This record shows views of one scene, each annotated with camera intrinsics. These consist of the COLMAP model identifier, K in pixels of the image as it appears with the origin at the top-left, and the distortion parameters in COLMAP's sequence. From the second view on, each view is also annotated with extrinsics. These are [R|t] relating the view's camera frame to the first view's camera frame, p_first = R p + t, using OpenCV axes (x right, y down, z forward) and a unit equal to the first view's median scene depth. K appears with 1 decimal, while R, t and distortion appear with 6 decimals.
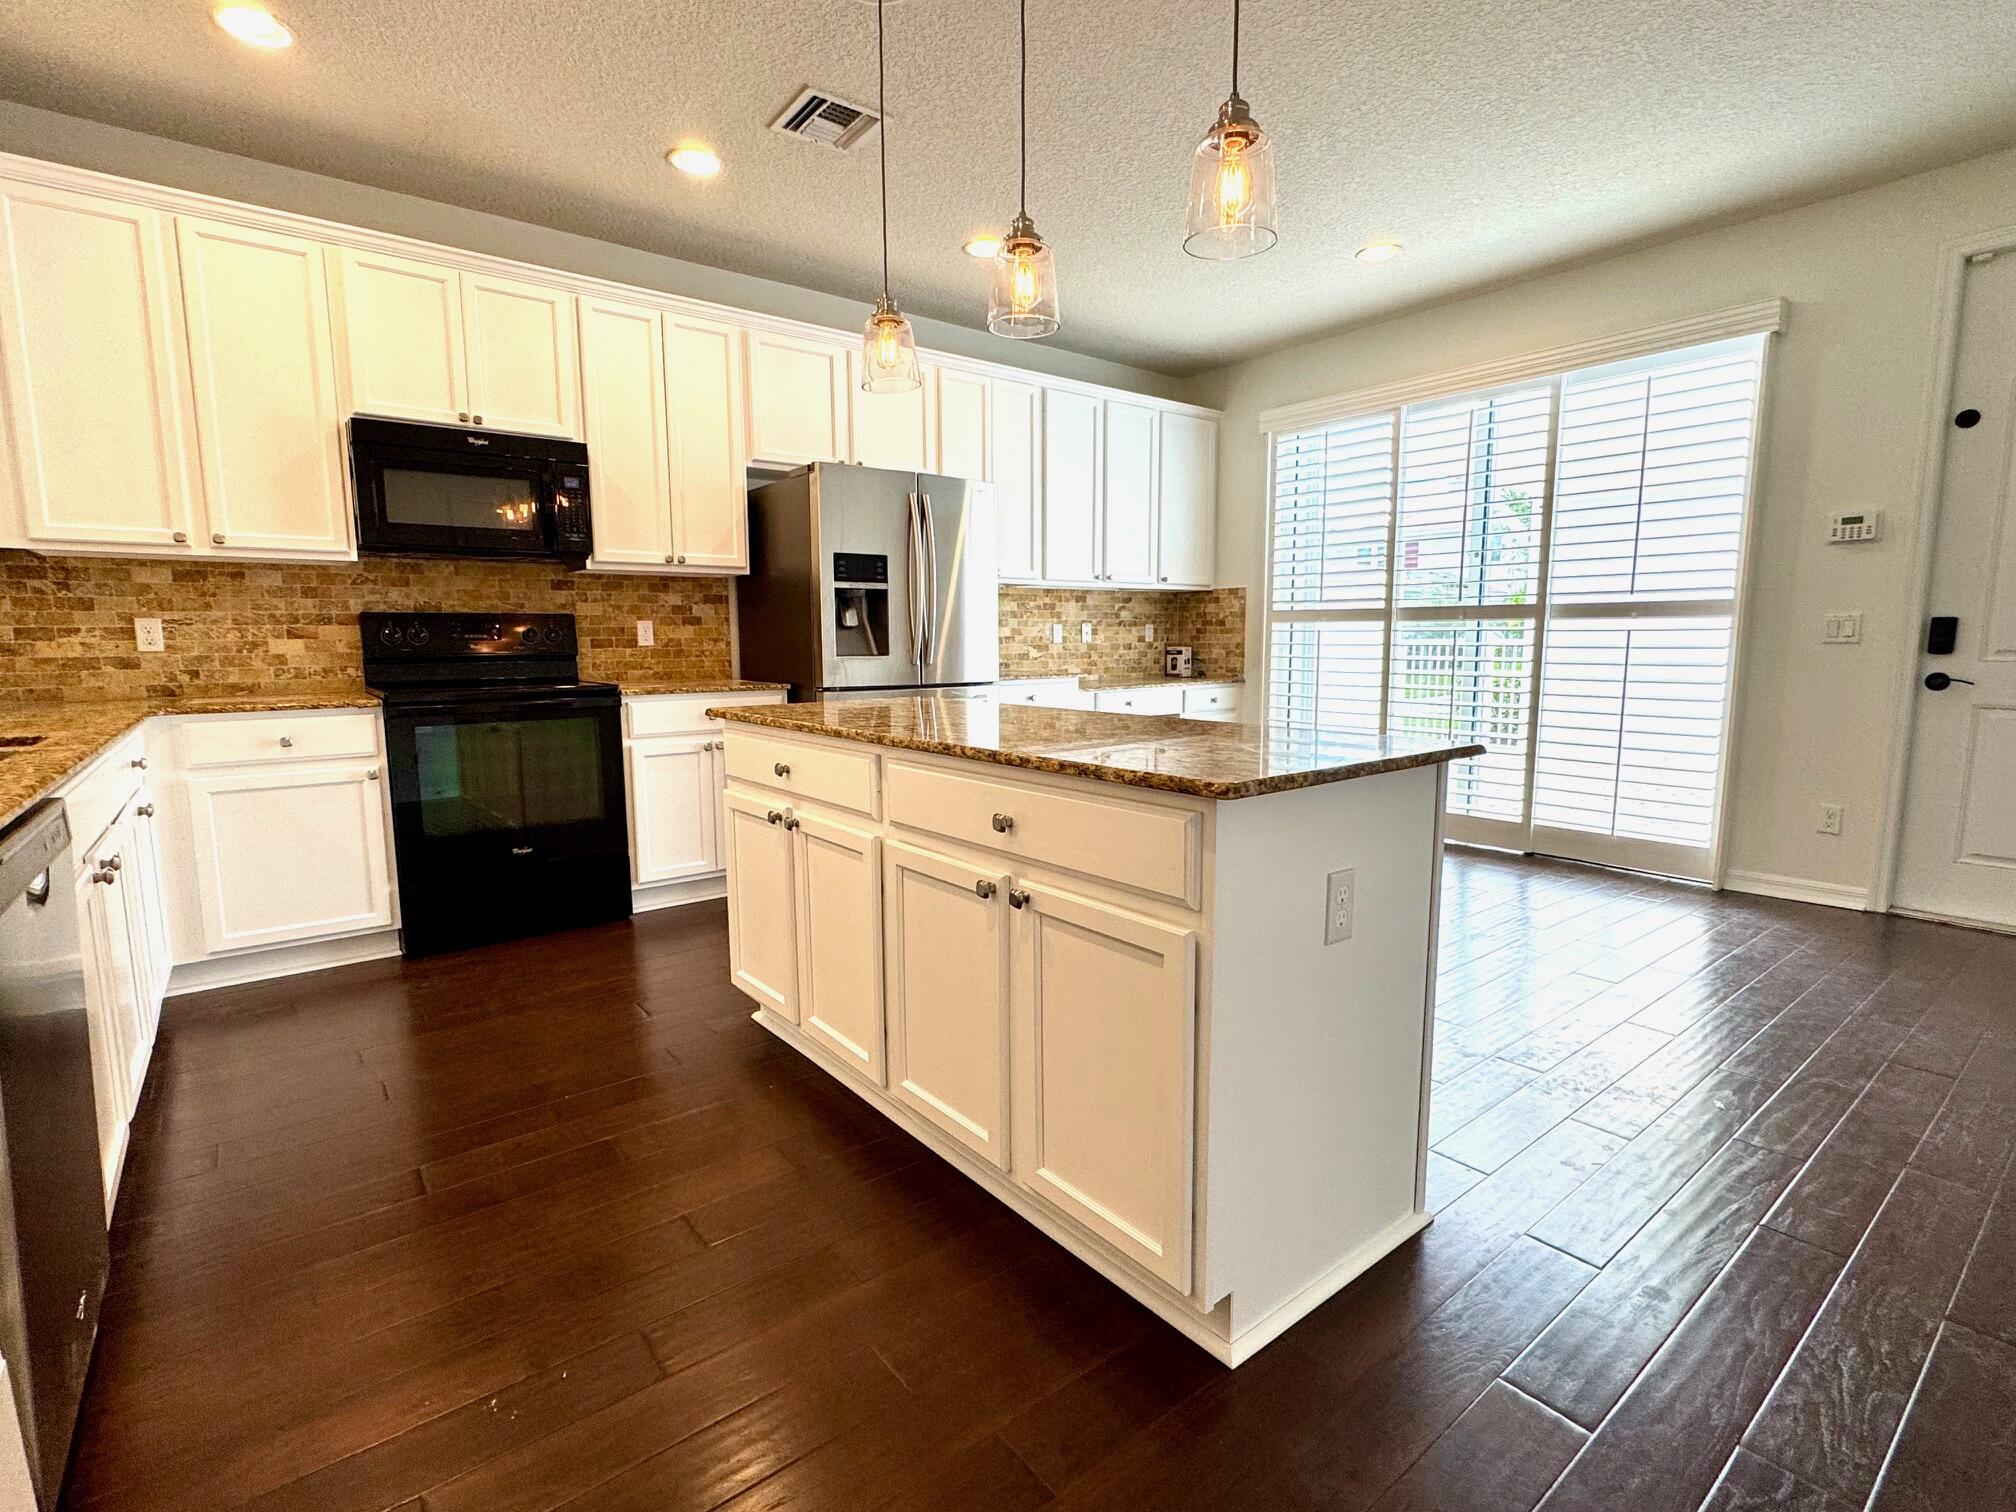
lens RADIAL K [[950.5, 0, 1007.4], [0, 950.5, 756.4], [0, 0, 1]] dist [-0.001026, -0.001092]
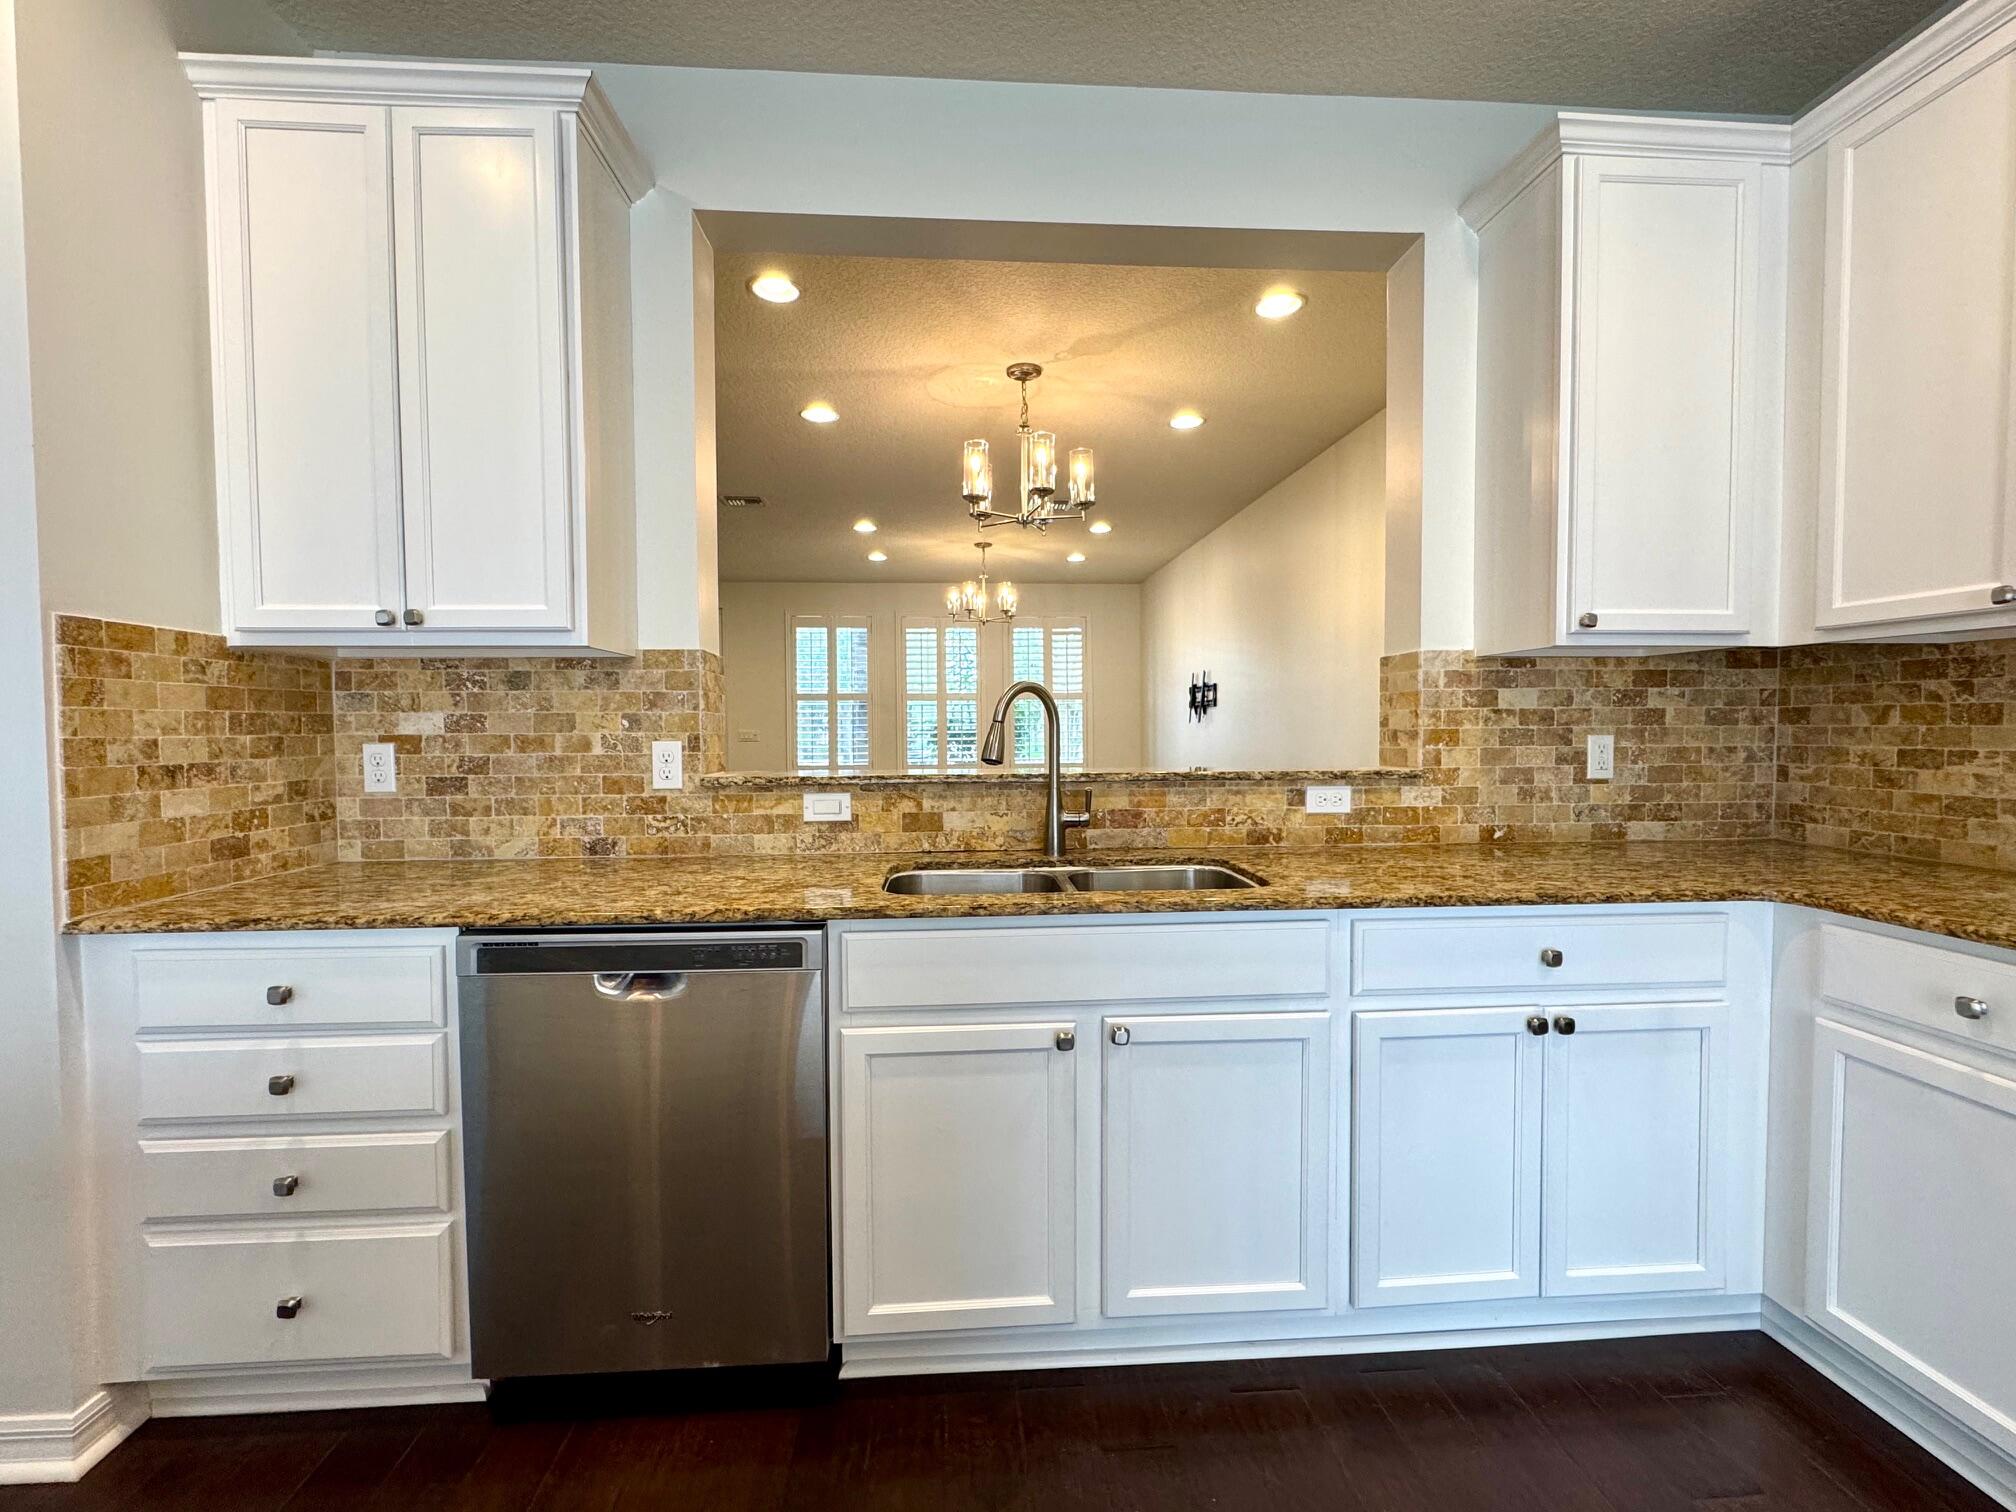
lens RADIAL K [[950.5, 0, 1010.8], [0, 950.5, 753.4], [0, 0, 1]] dist [-0.001026, -0.001092]
pose [[-0.558018, 0.040148, -0.828857, -0.085274], [-0.093621, 0.989406, 0.110954, -0.136367], [0.824531, 0.139513, -0.548348, 0.771556]]
